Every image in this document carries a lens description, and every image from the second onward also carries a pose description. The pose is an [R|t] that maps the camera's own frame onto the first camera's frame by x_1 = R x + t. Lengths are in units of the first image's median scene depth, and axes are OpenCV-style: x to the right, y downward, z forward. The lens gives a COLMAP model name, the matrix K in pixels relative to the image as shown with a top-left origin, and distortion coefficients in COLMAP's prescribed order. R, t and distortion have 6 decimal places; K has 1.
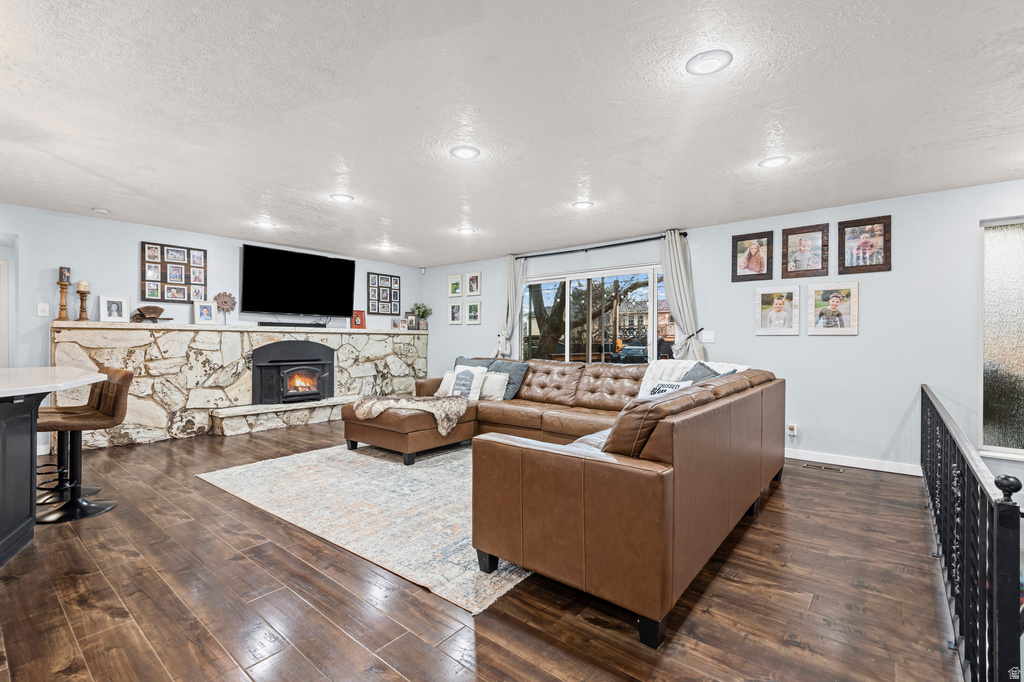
lens RADIAL K [[454.7, 0, 512.0], [0, 454.7, 341.0], [0, 0, 1]] dist [0.023810, -0.010181]
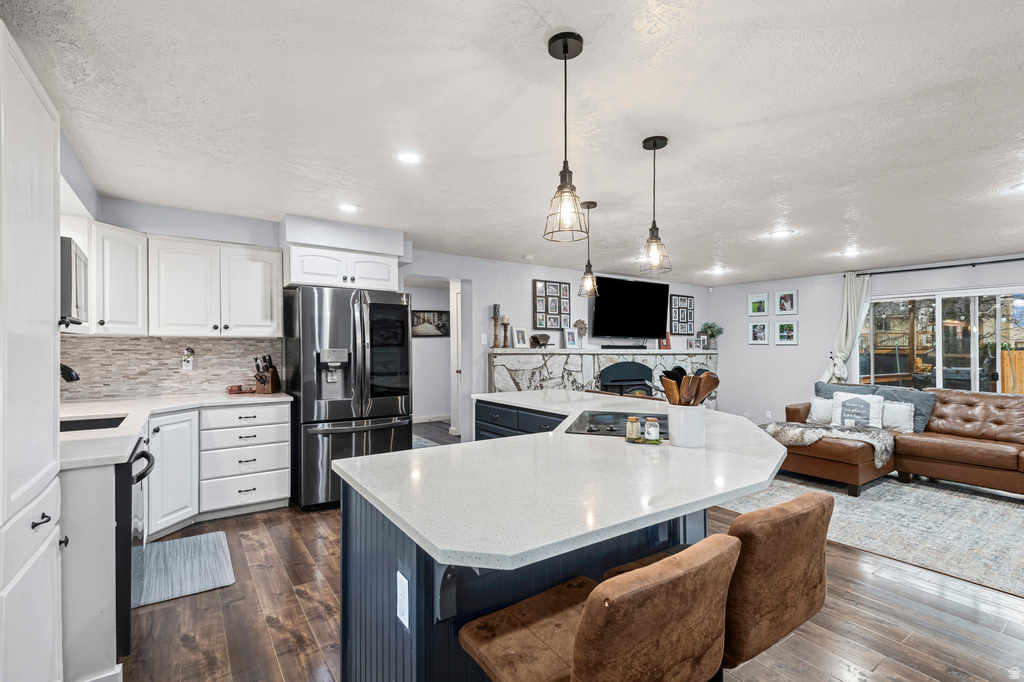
lens RADIAL K [[466.7, 0, 509.1], [0, 466.7, 335.3], [0, 0, 1]] dist [0.027945, -0.010856]
pose [[0.958397, -0.005682, -0.285383, -0.490071], [-0.003006, 0.999545, -0.029996, -0.033810], [0.285423, 0.029606, 0.957944, -0.157309]]
